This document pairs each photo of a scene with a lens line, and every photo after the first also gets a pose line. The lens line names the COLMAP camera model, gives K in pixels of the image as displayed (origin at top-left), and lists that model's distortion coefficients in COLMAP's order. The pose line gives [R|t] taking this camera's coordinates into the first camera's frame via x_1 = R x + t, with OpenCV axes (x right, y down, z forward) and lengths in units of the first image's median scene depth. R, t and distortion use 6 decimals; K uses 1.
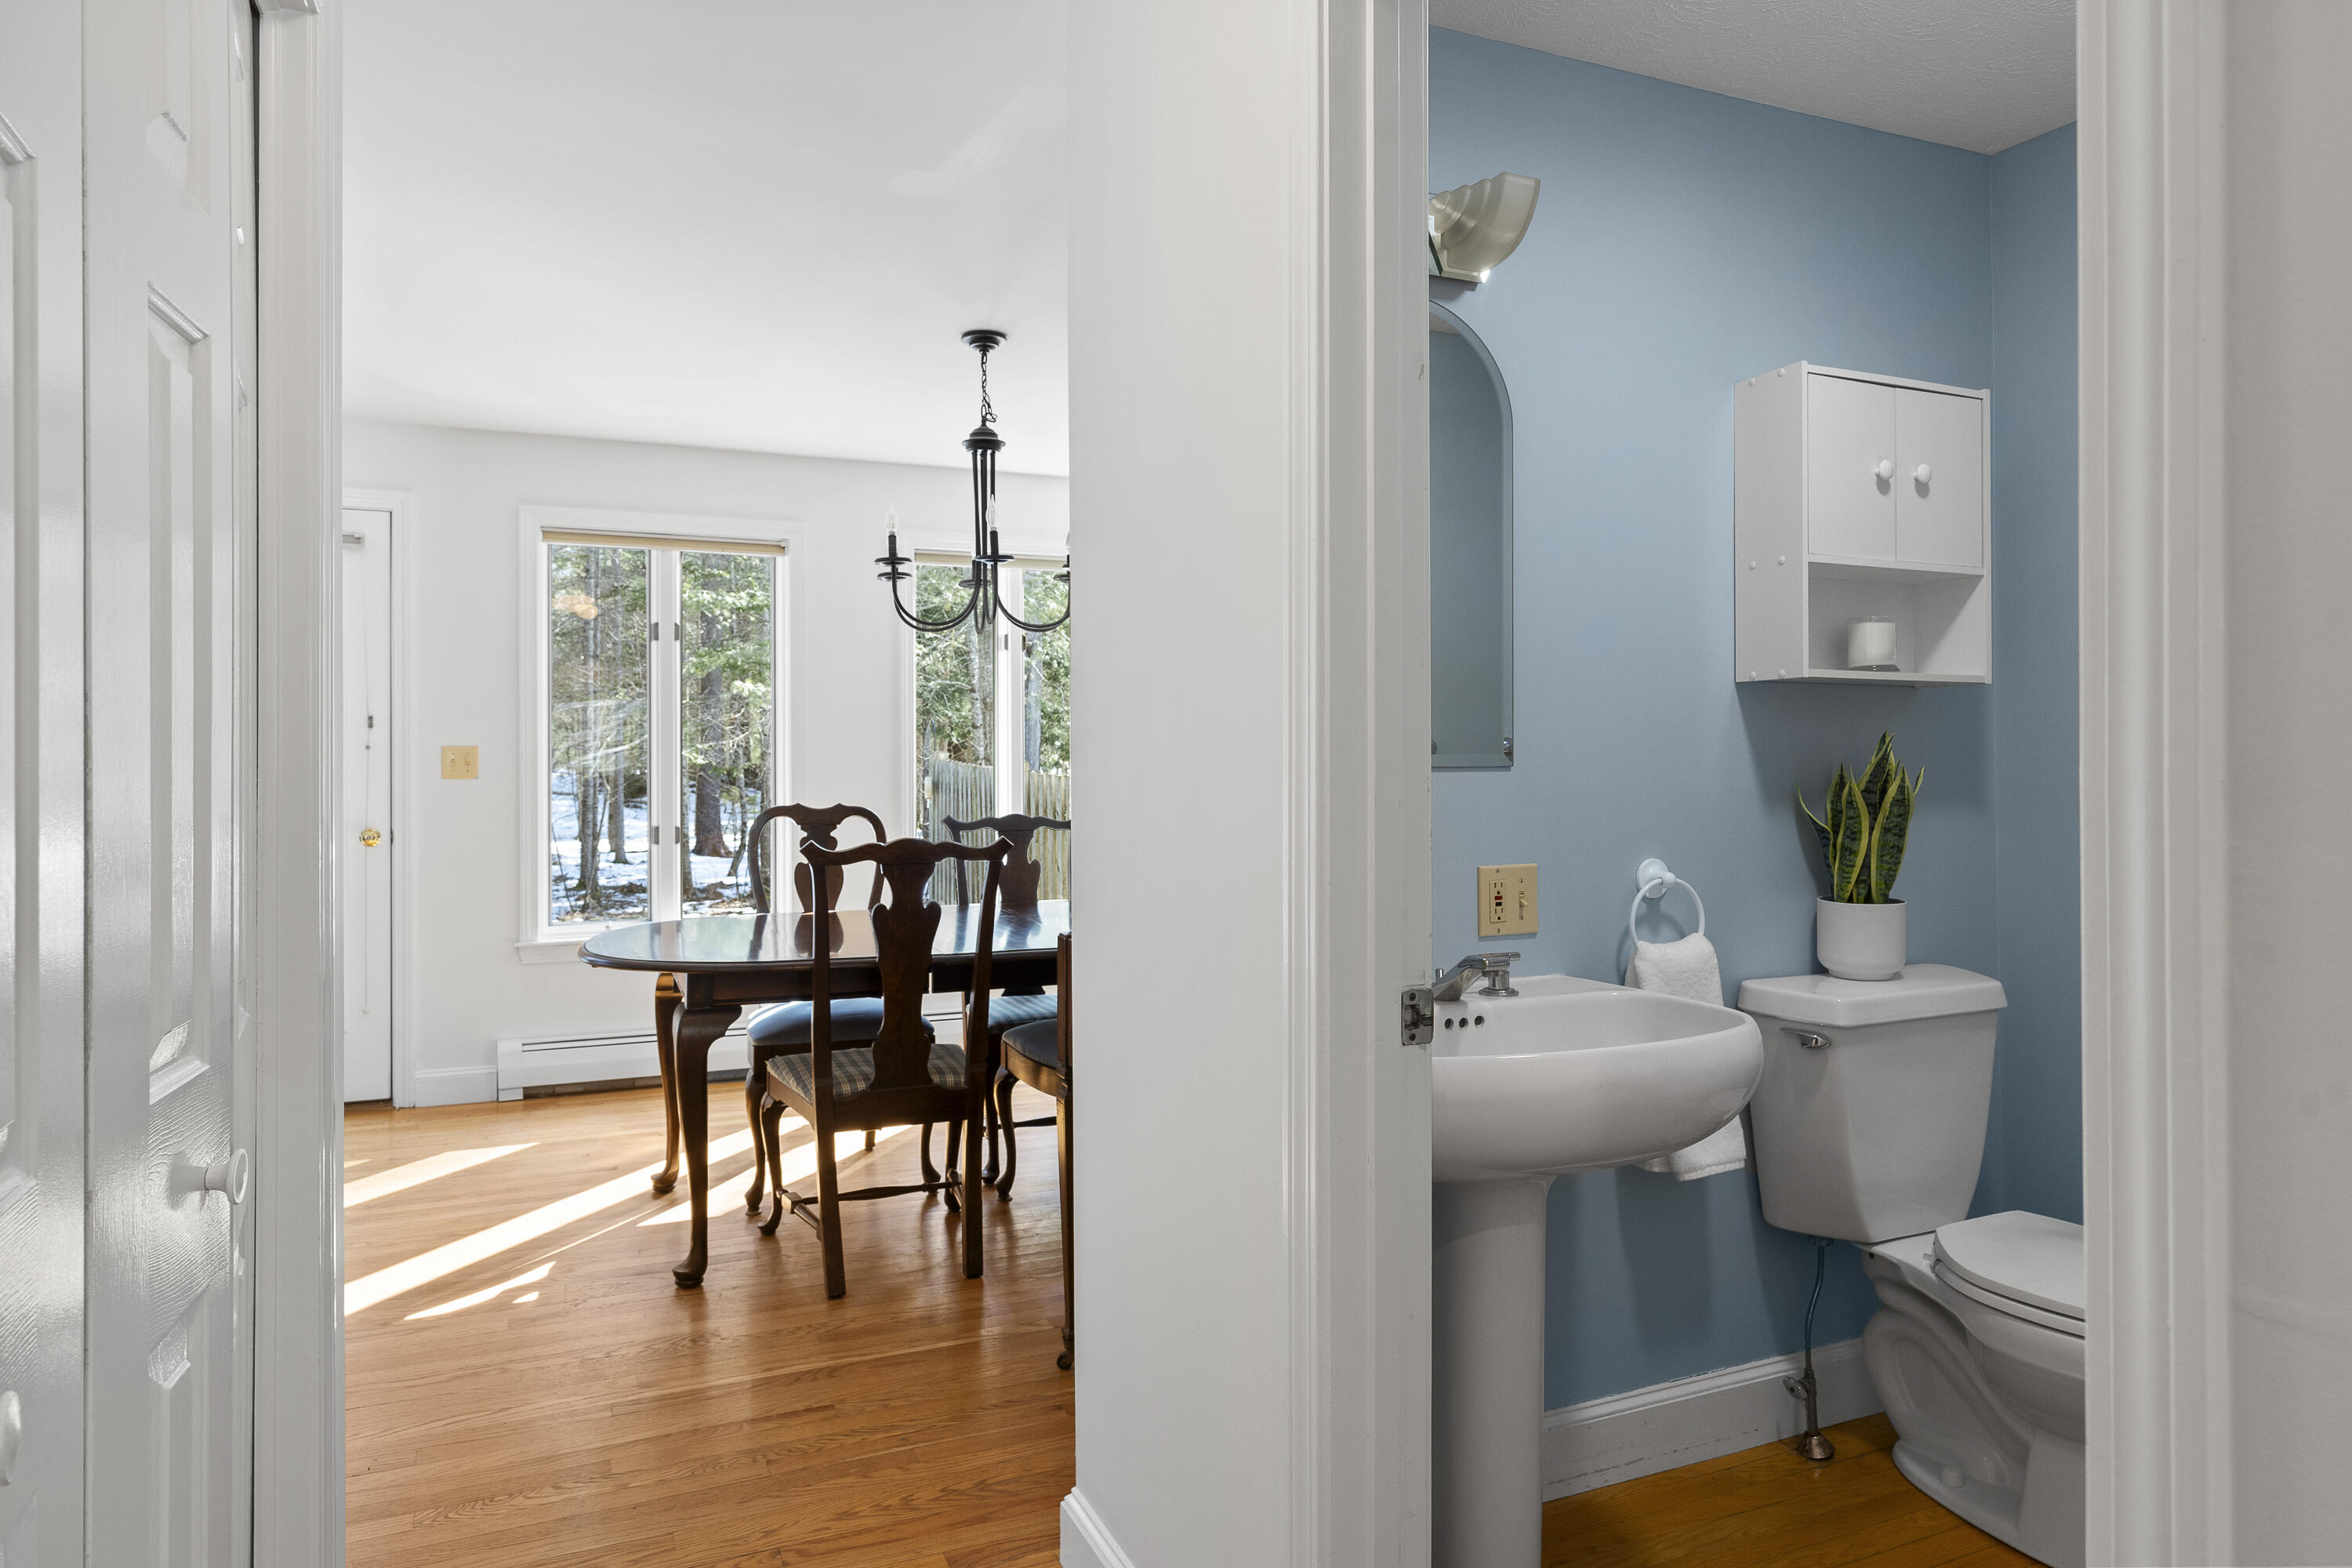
lens RADIAL K [[1429.3, 0, 1174.1], [0, 1429.3, 766.6], [0, 0, 1]] dist [0.004678, 0.001371]
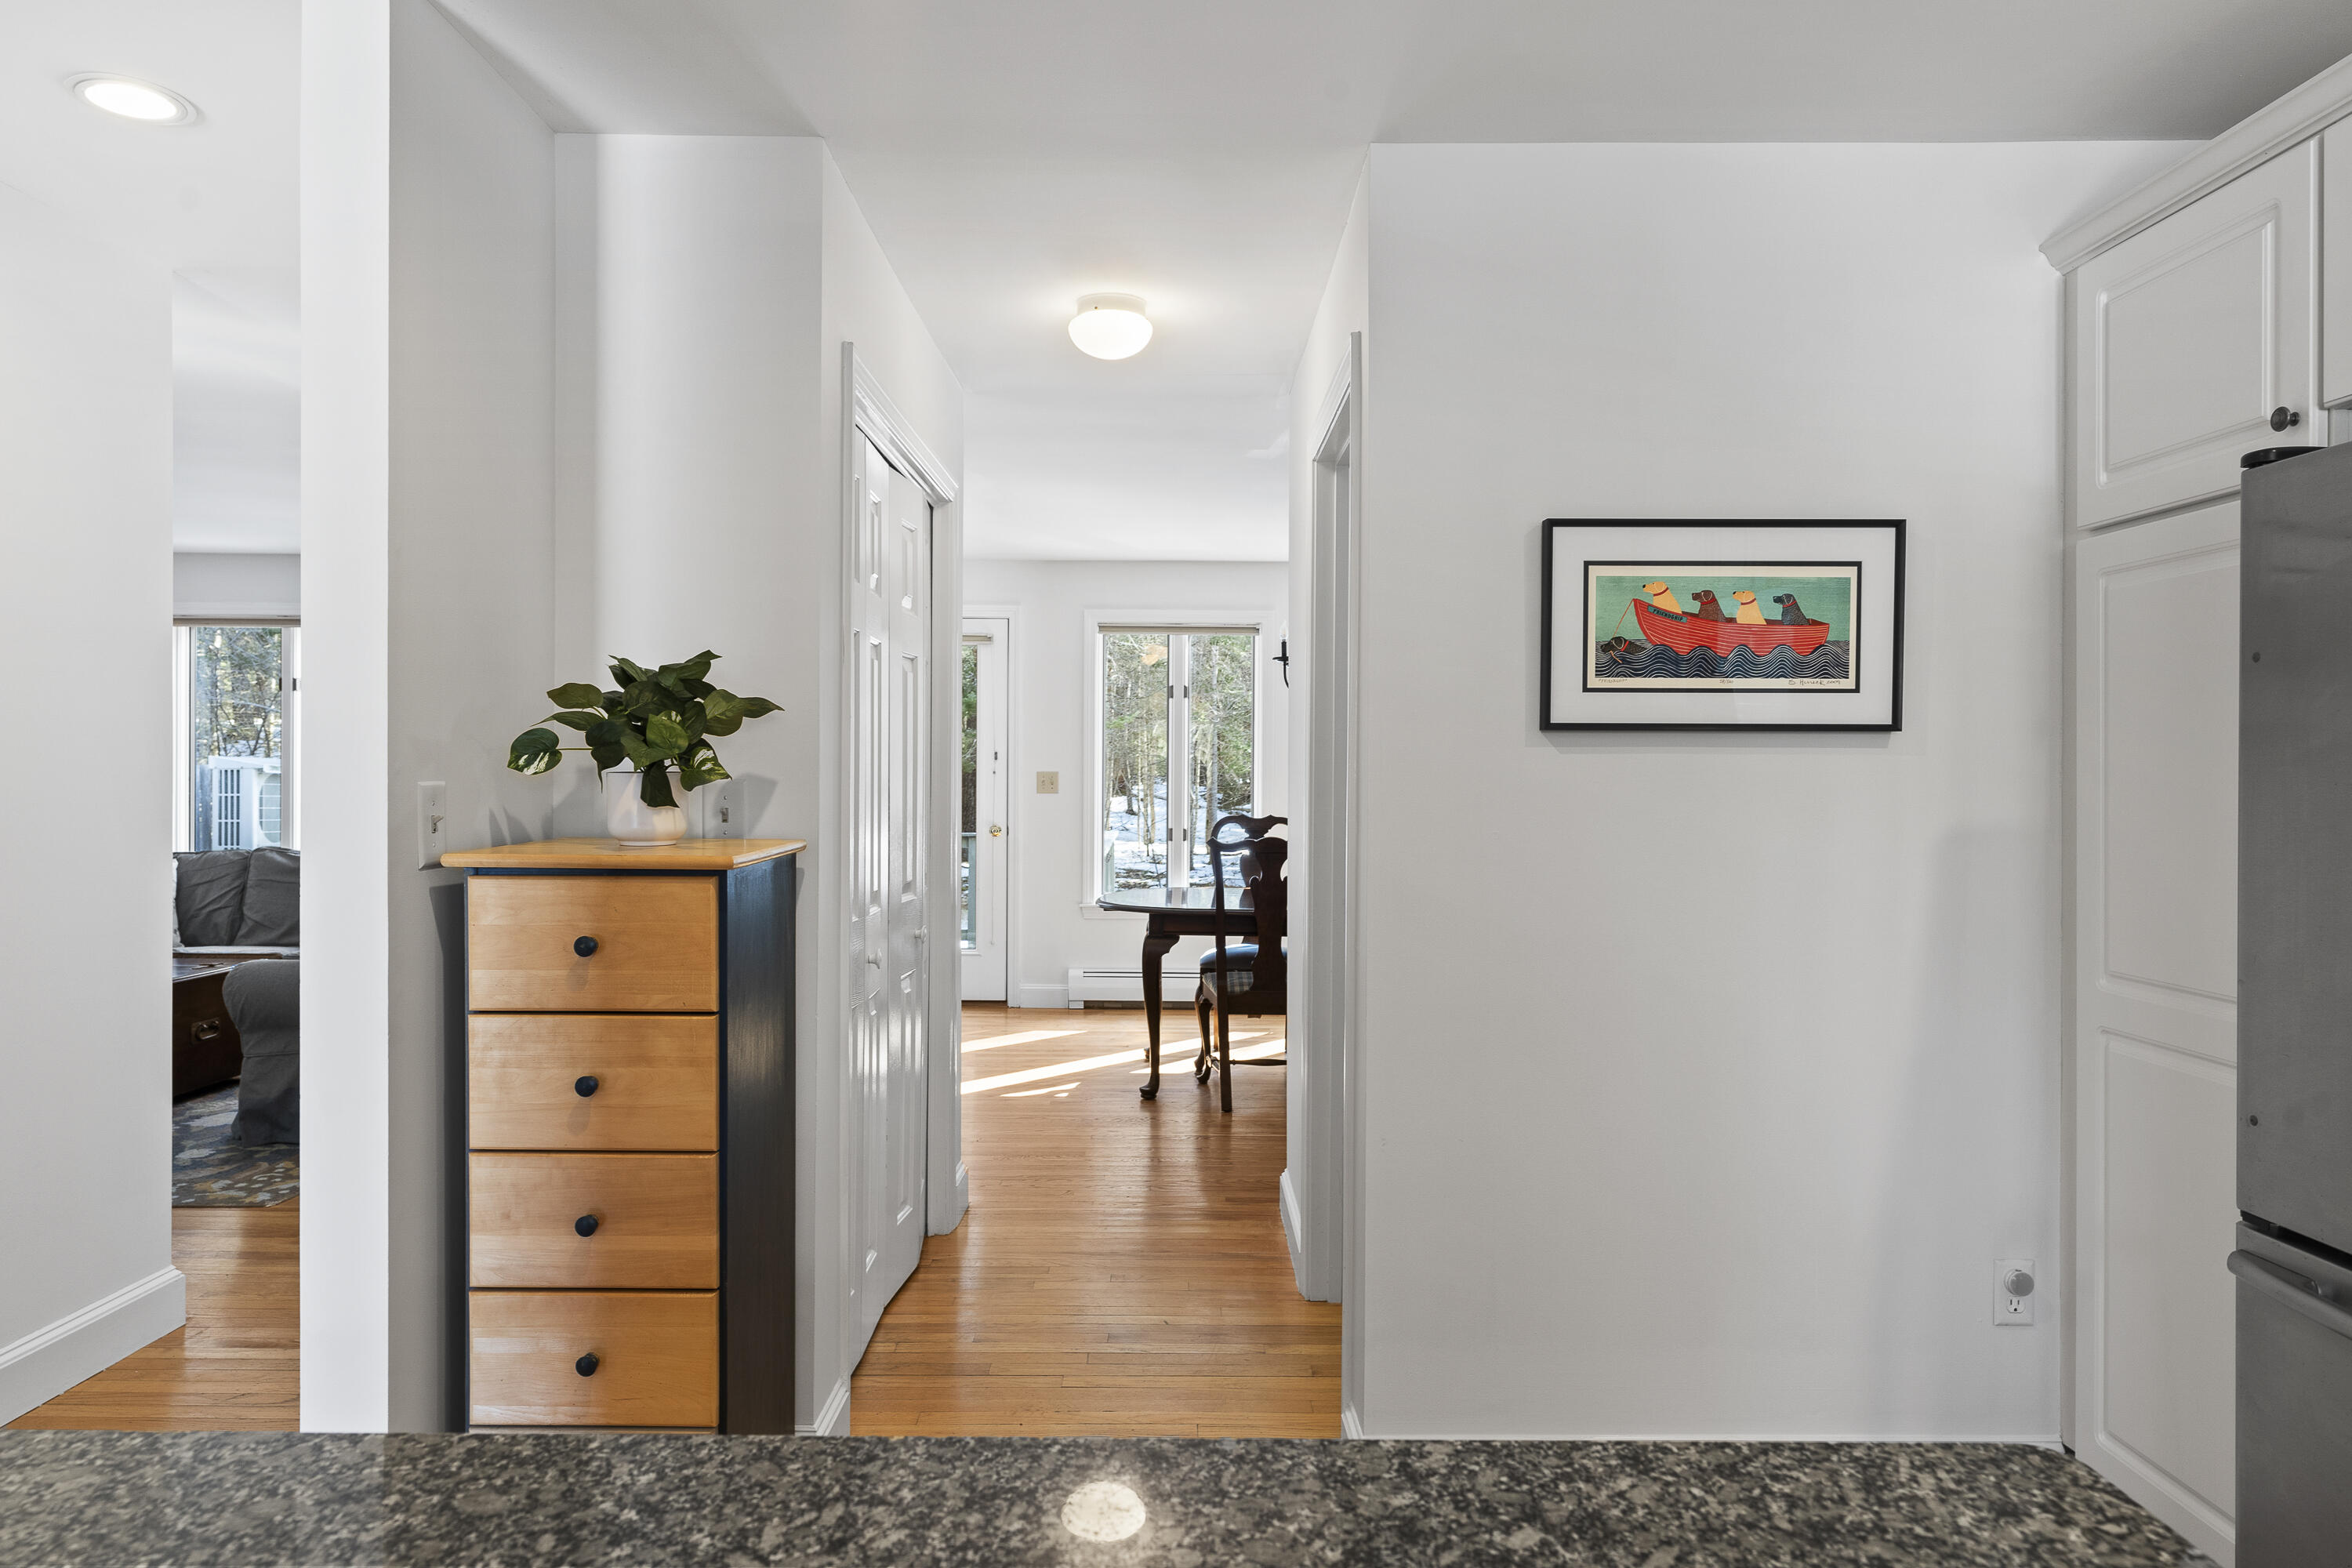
lens RADIAL K [[1510.0, 0, 1180.8], [0, 1510.0, 779.9], [0, 0, 1]] dist [0.005359, 0.000715]
pose [[0.917561, 0.009948, -0.397471, 0.274716], [-0.008202, 0.999948, 0.006092, -0.017228], [0.397511, -0.002330, 0.917594, -0.423896]]
